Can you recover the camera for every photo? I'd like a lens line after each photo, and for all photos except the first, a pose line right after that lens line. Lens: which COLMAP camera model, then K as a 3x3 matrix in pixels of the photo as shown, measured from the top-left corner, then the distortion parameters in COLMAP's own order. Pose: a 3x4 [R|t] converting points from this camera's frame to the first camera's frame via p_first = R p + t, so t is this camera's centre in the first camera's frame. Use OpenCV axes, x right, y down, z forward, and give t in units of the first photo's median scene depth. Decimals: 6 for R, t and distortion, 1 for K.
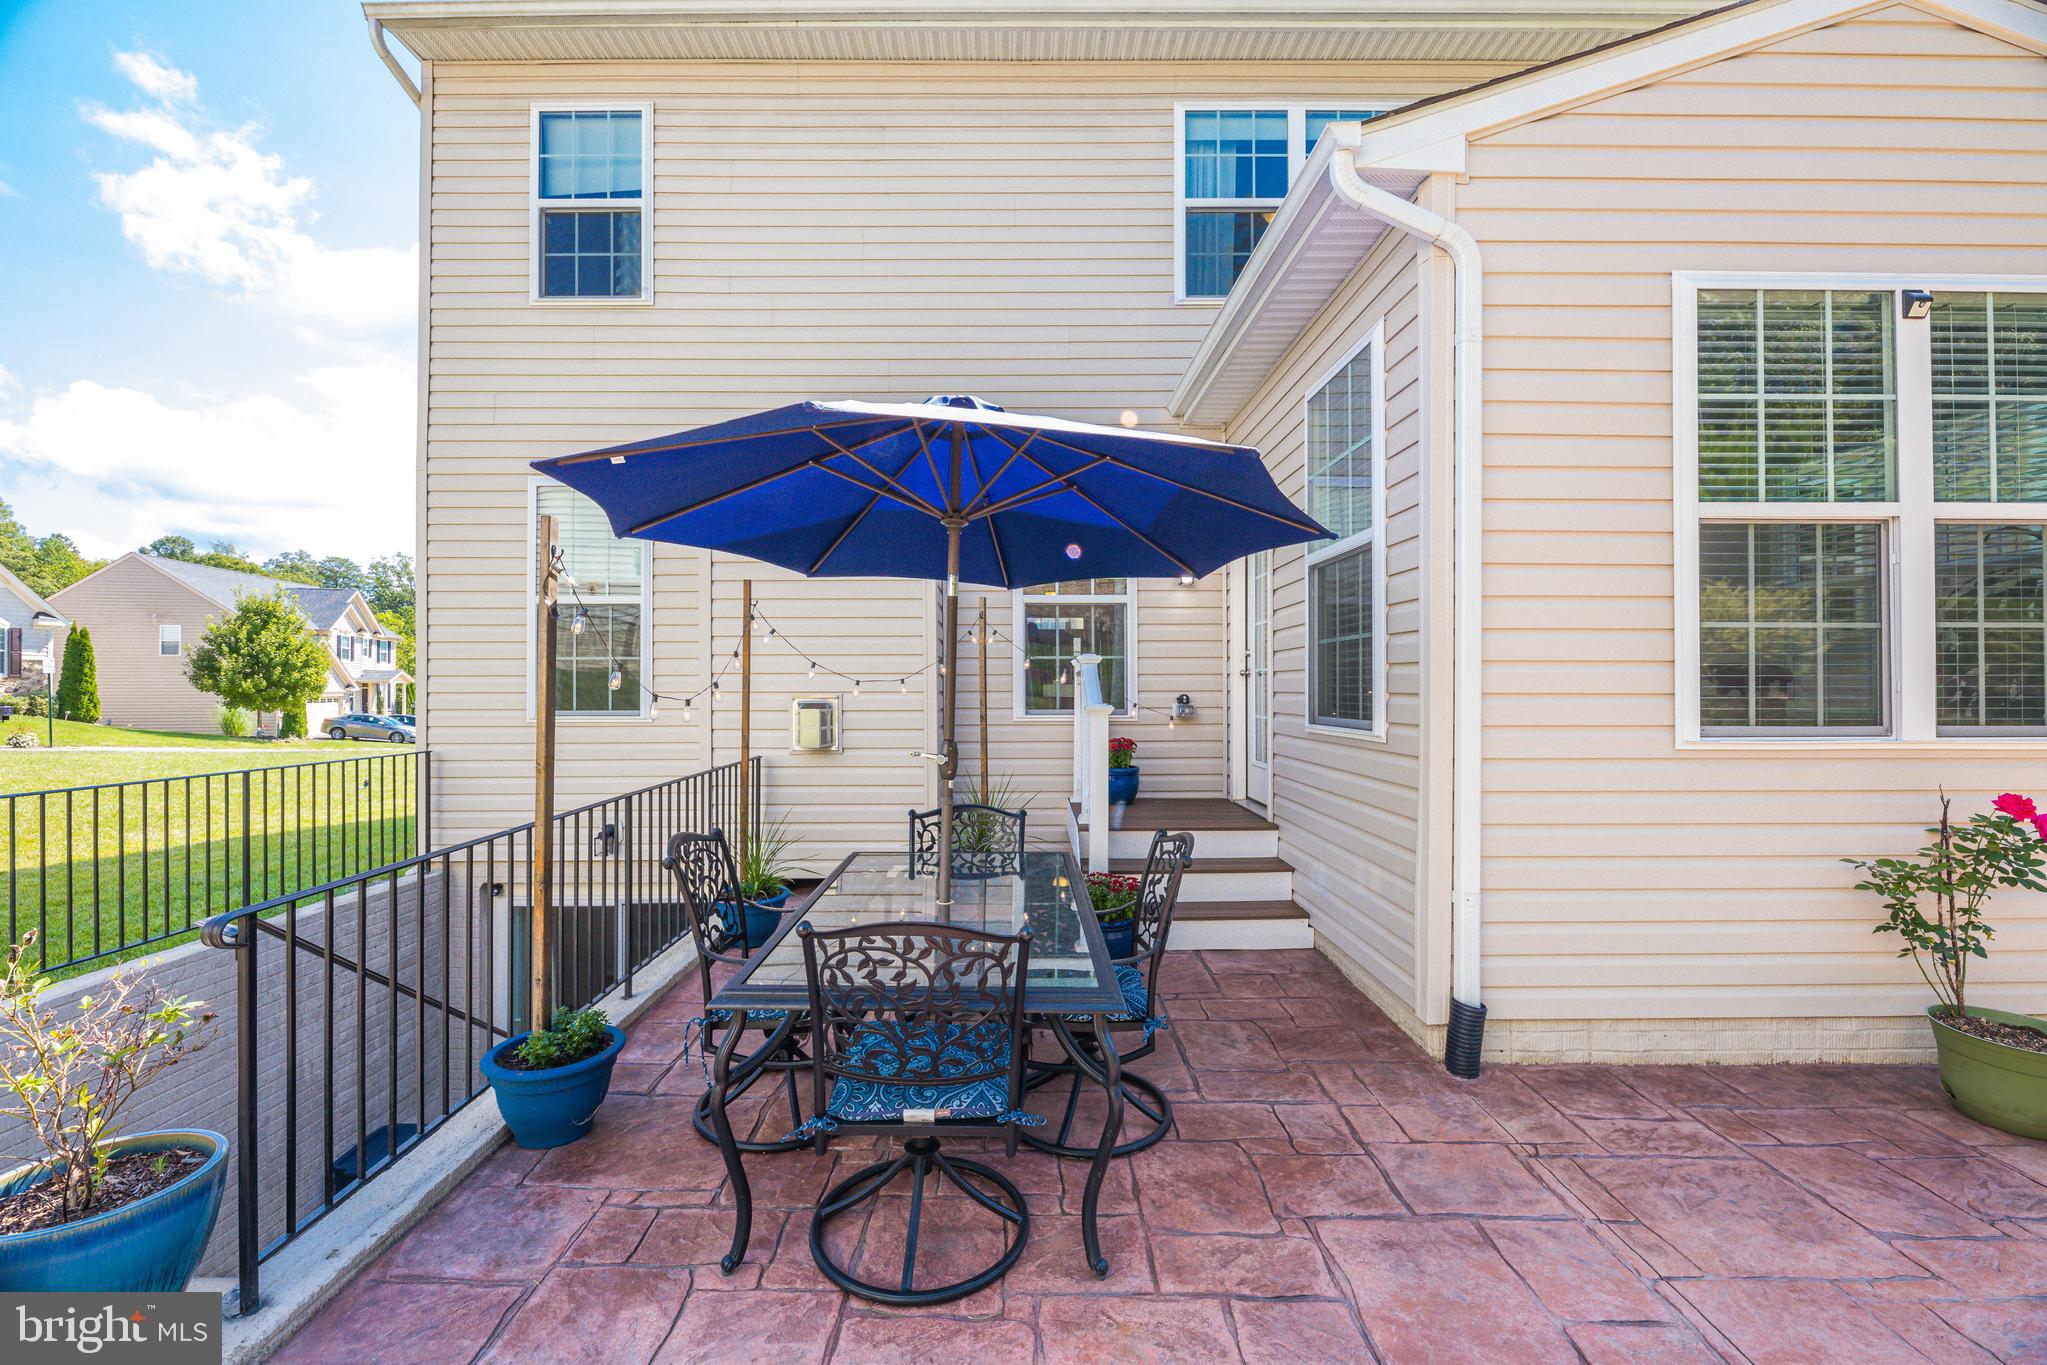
lens RADIAL K [[833.8, 0, 990.5], [0, 833.8, 671.8], [0, 0, 1]] dist [-0.001100, -0.000168]
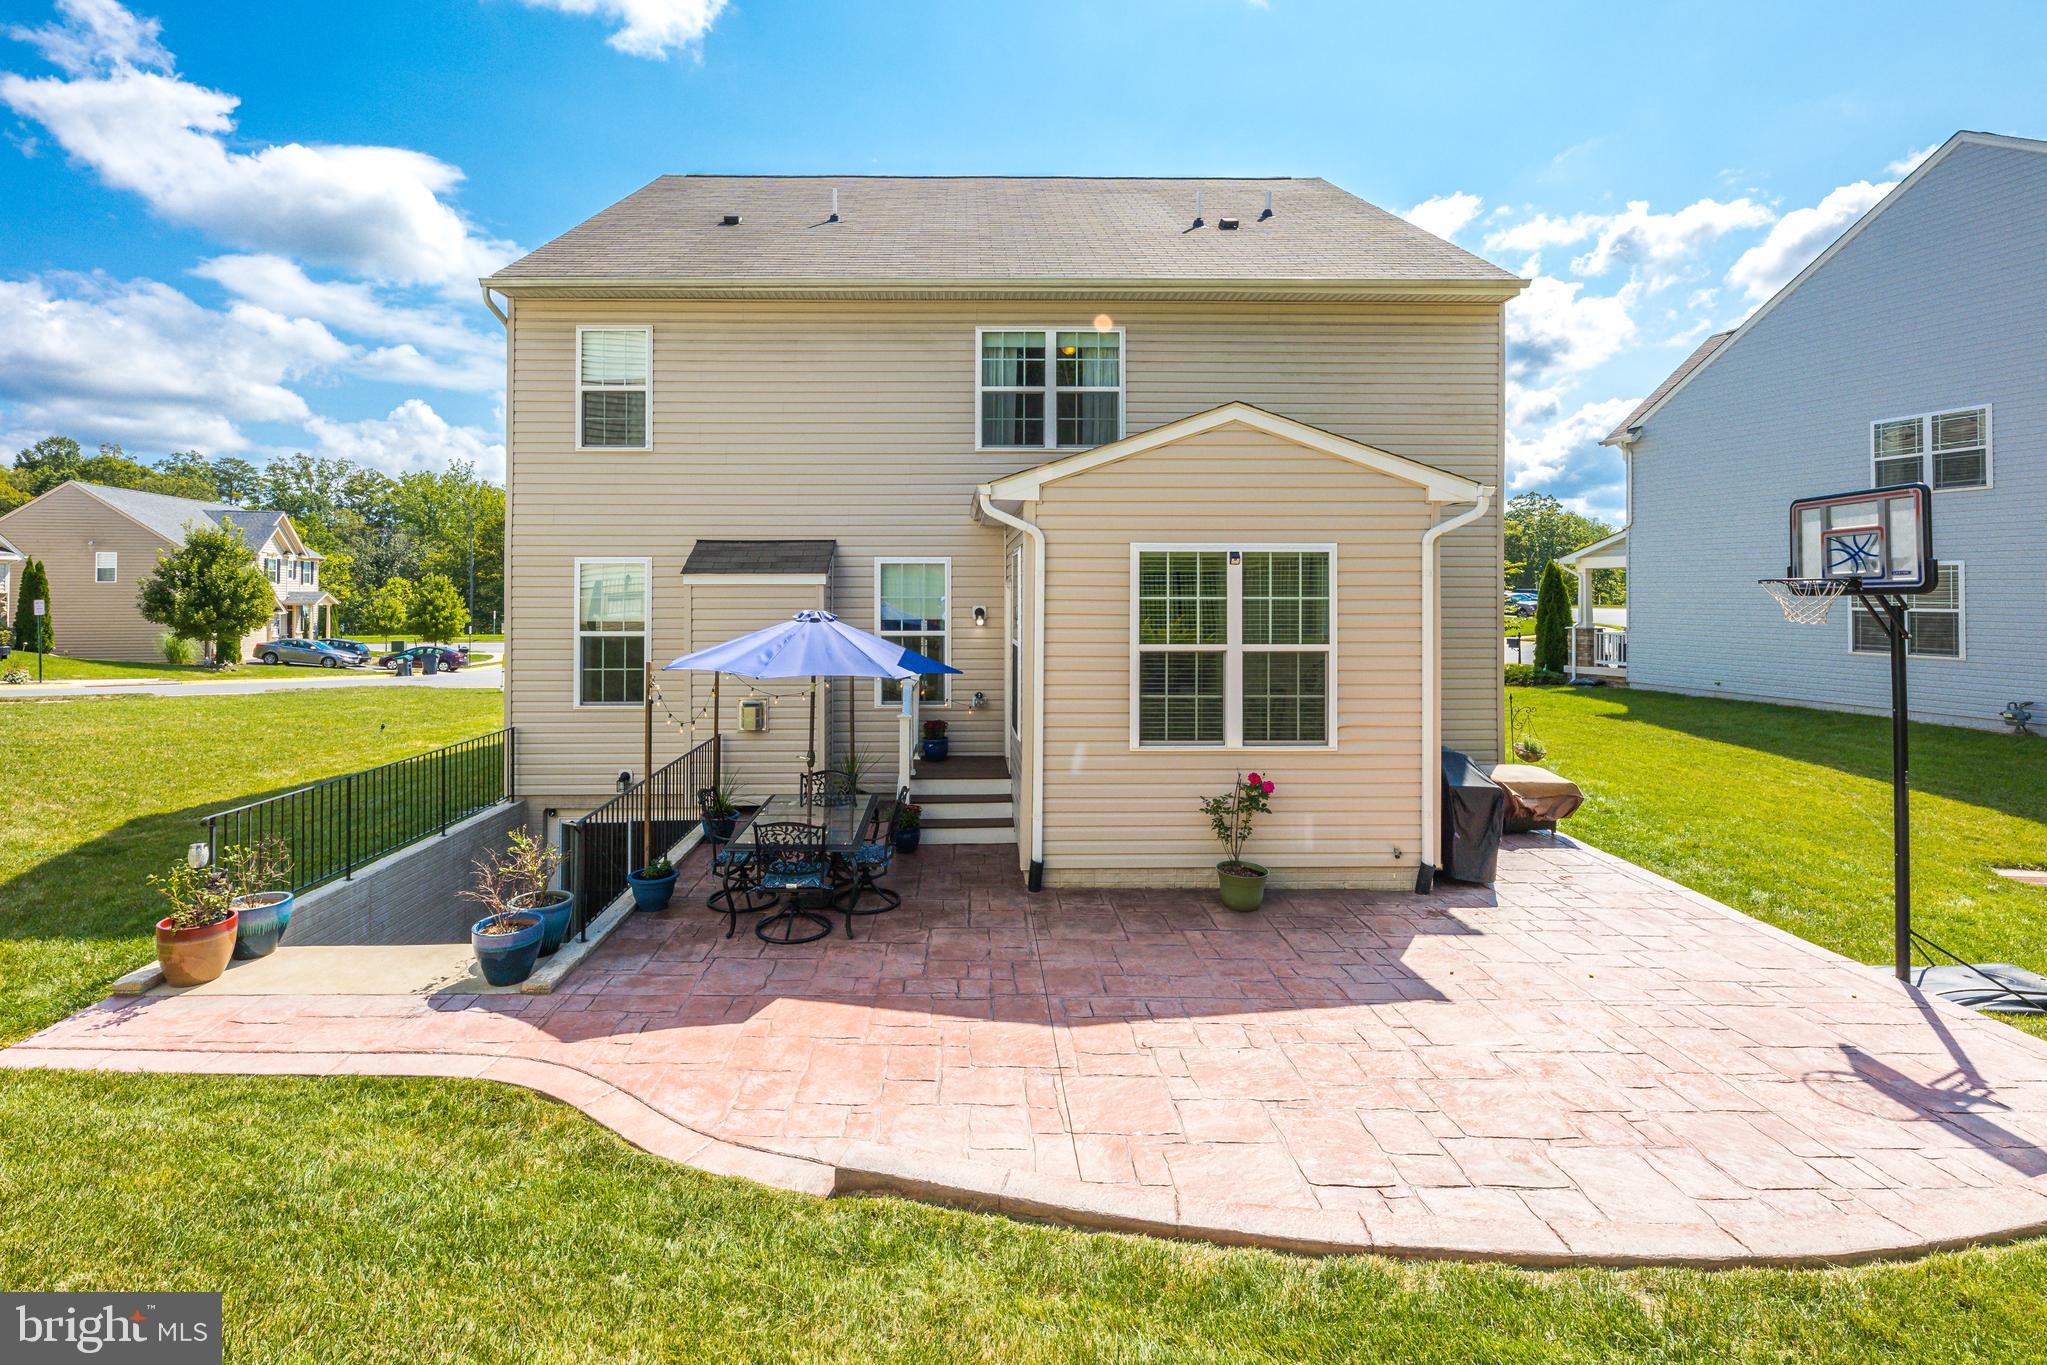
lens RADIAL K [[891.8, 0, 944.5], [0, 891.8, 575.9], [0, 0, 1]] dist [0.000886, 0.000162]
pose [[0.999881, 0.003449, 0.015042, 0.135706], [-0.003389, 0.999986, -0.004039, -0.190583], [-0.015056, 0.003987, 0.999879, -0.734176]]
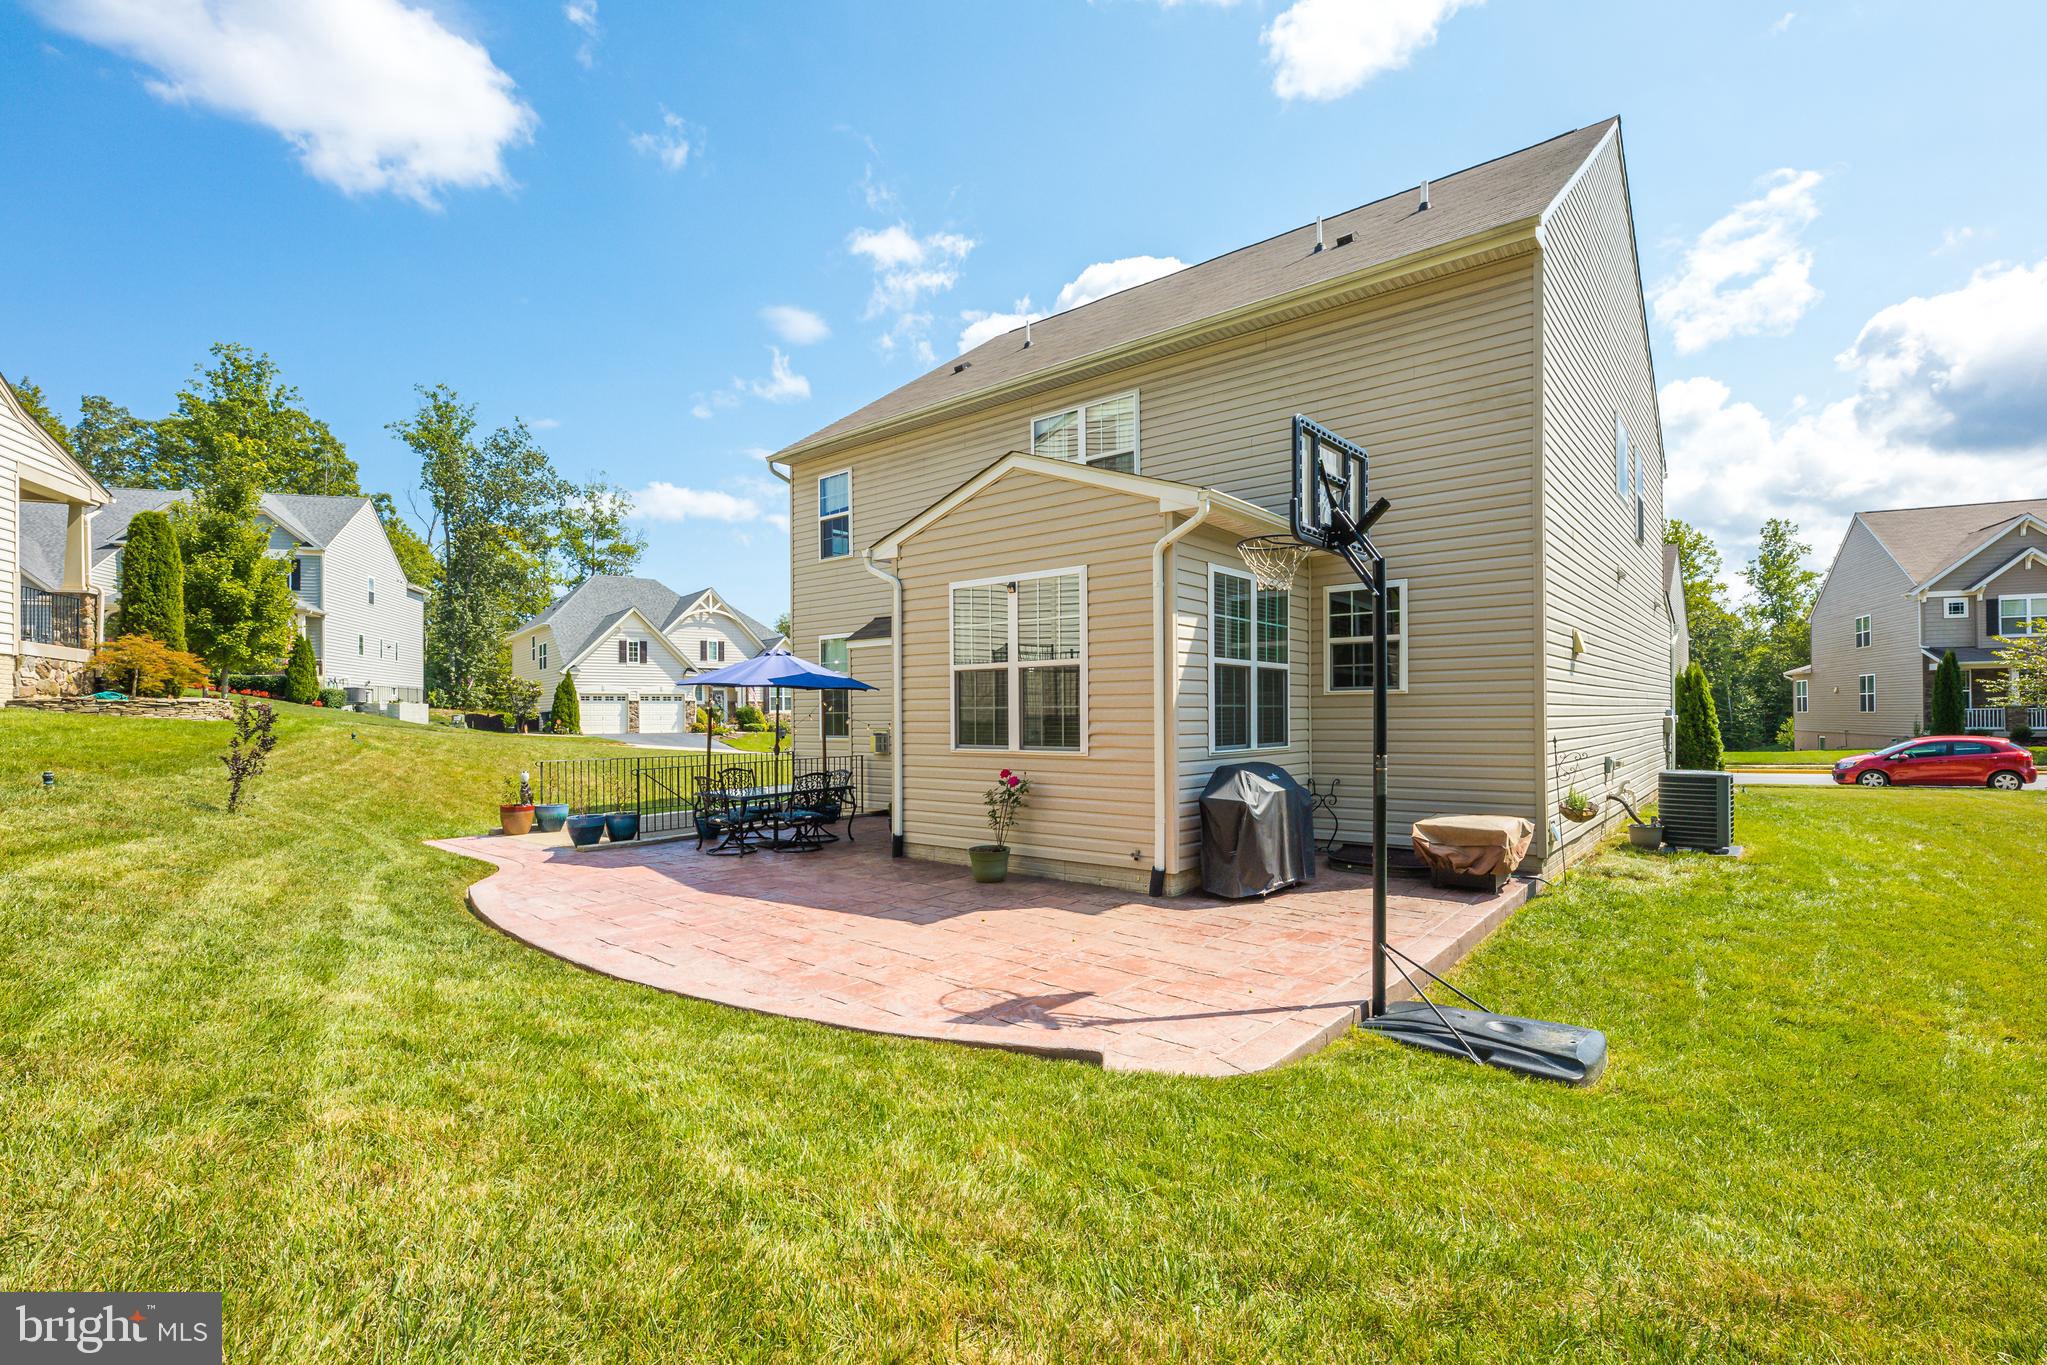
lens RADIAL K [[833.8, 0, 990.5], [0, 833.8, 671.8], [0, 0, 1]] dist [-0.001100, -0.000168]
pose [[0.791323, -0.026012, -0.610844, 1.344803], [0.000340, 0.999113, -0.042106, -0.029161], [0.611398, 0.033112, 0.790630, -0.591689]]
